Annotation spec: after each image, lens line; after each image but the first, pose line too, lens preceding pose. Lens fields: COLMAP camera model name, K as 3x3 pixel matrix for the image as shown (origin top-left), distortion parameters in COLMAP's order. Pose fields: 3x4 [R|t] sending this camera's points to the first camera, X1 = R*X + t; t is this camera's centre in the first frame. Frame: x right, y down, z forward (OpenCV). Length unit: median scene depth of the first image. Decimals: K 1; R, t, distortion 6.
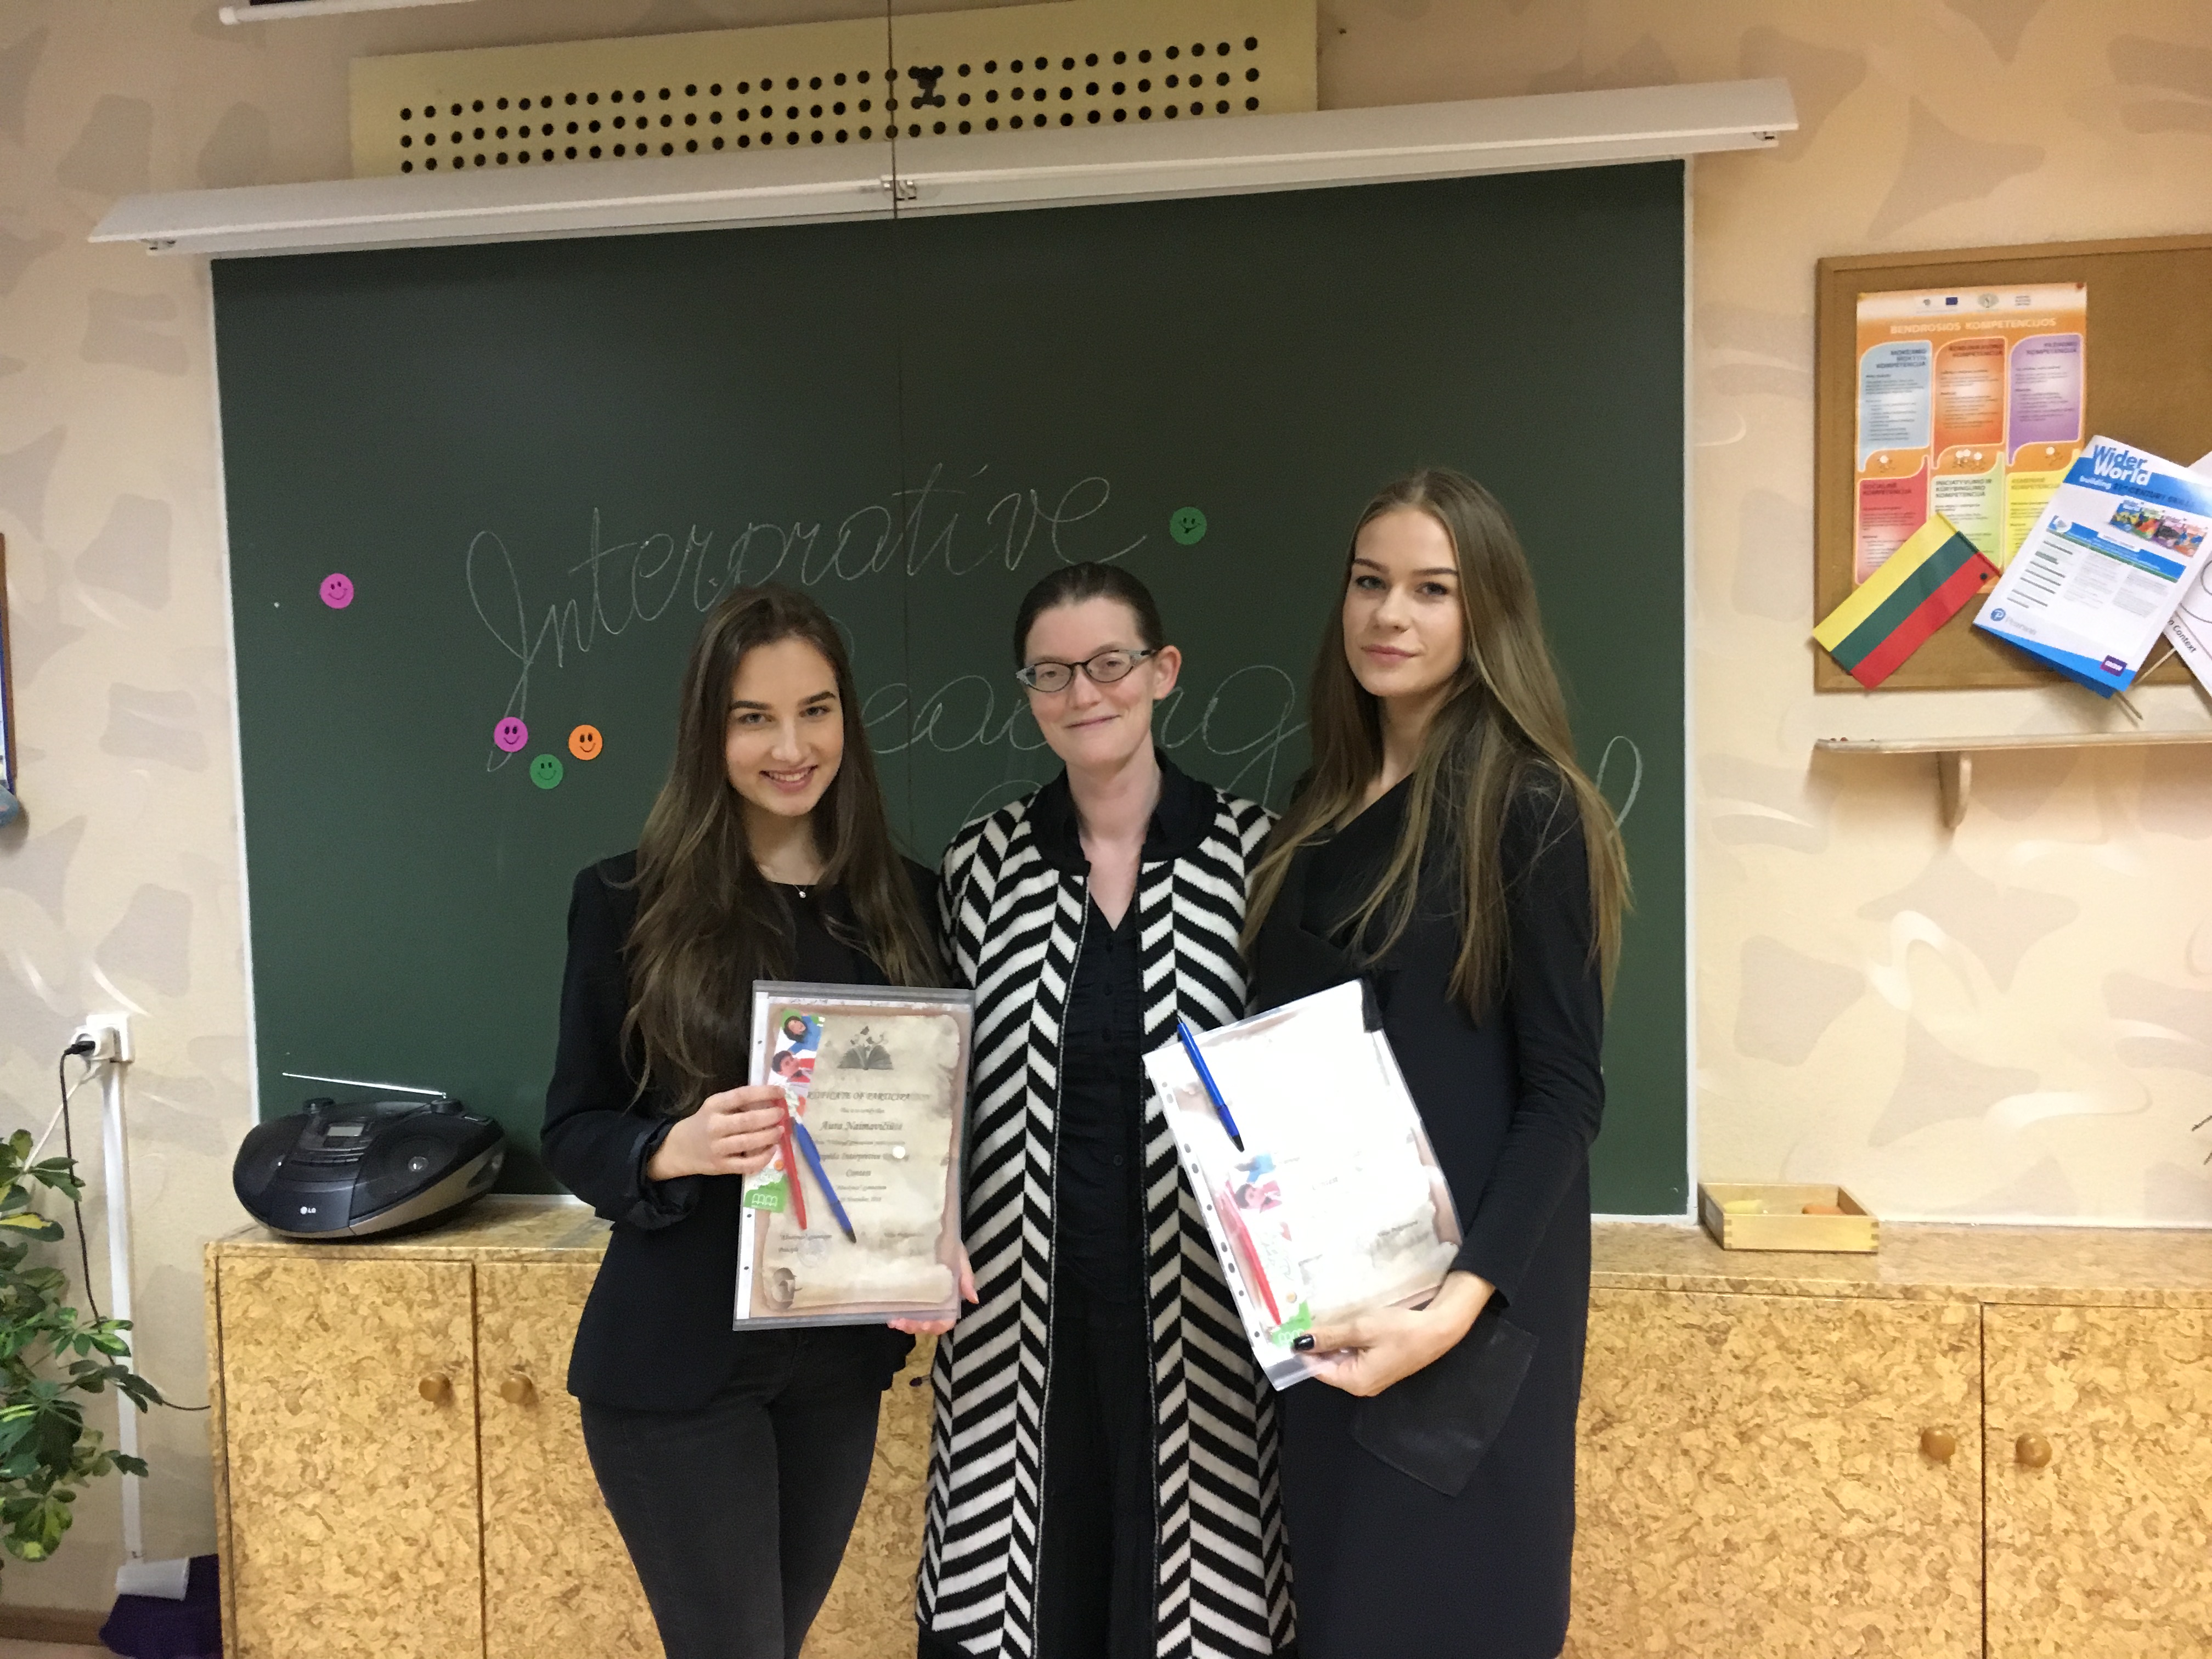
lens RADIAL K [[1871.7, 0, 1108.3], [0, 1871.7, 826.8], [0, 0, 1]] dist [0.077923, -0.079975]
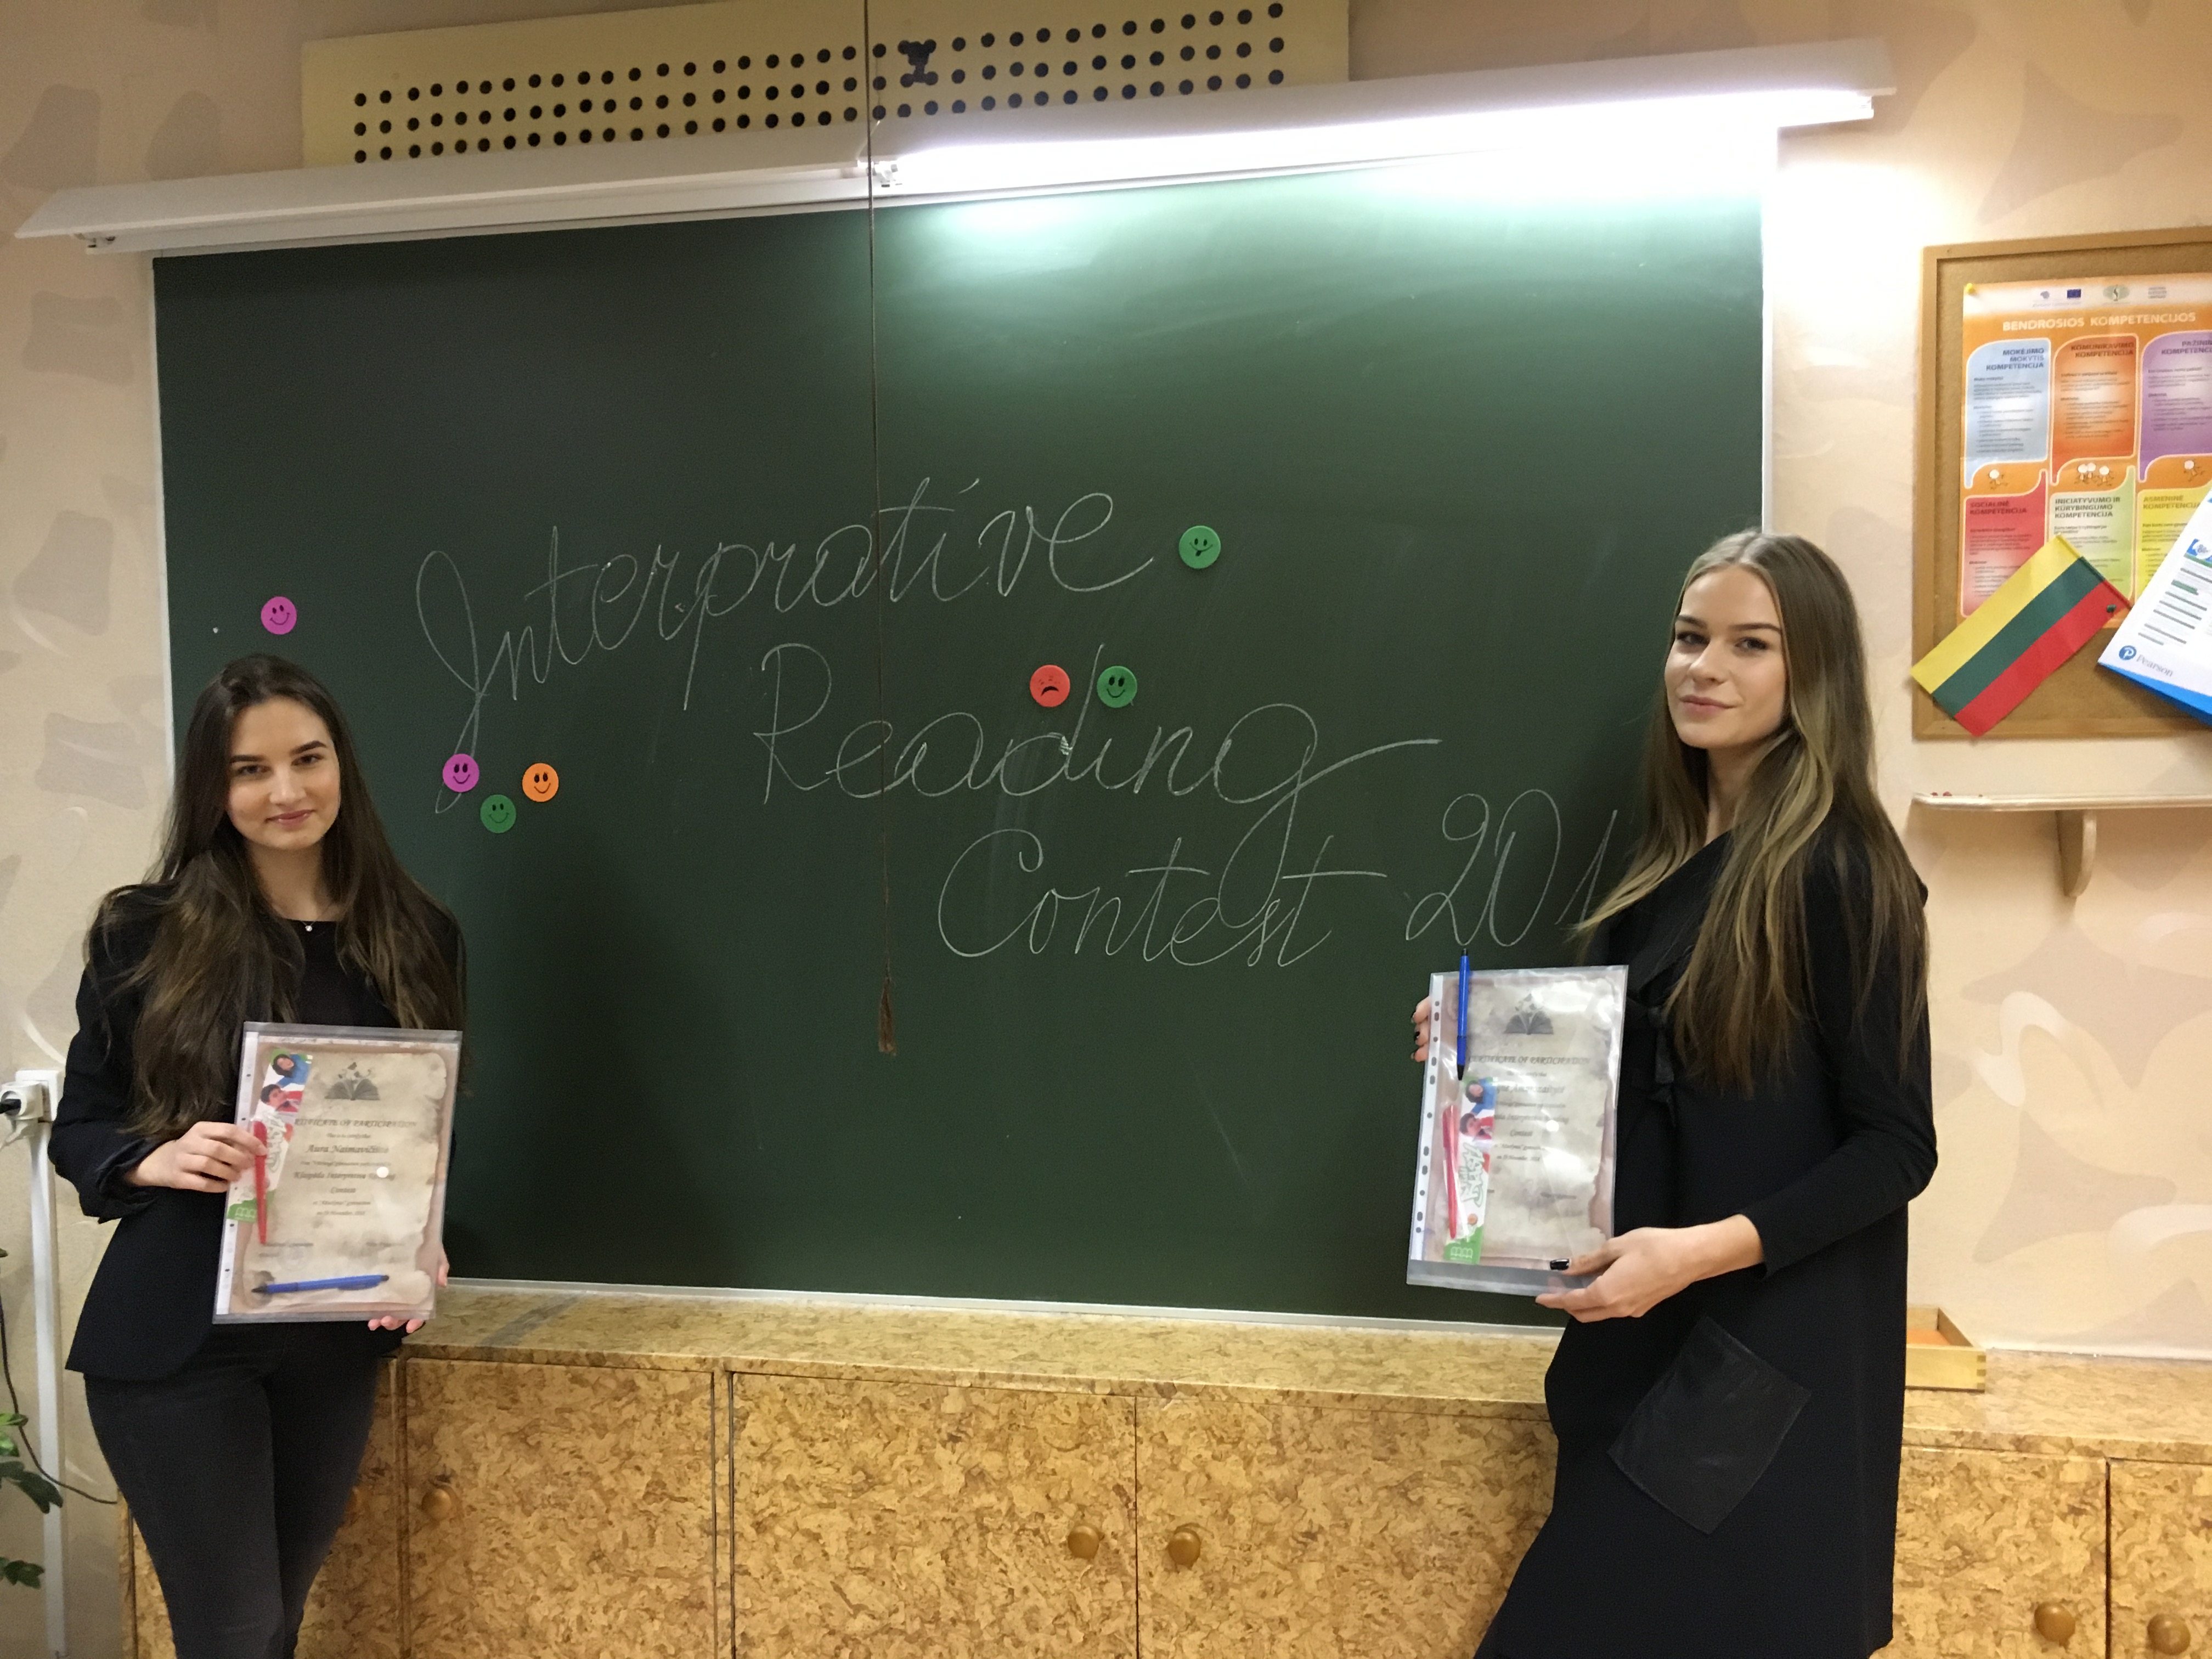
lens RADIAL K [[1871.7, 0, 1114.2], [0, 1871.7, 835.4], [0, 0, 1]] dist [0.077923, -0.079975]
pose [[0.999057, 0.010792, -0.042053, 0.041589], [-0.011426, 0.999824, -0.014868, -0.009533], [0.041885, 0.015335, 0.999005, 0.108907]]
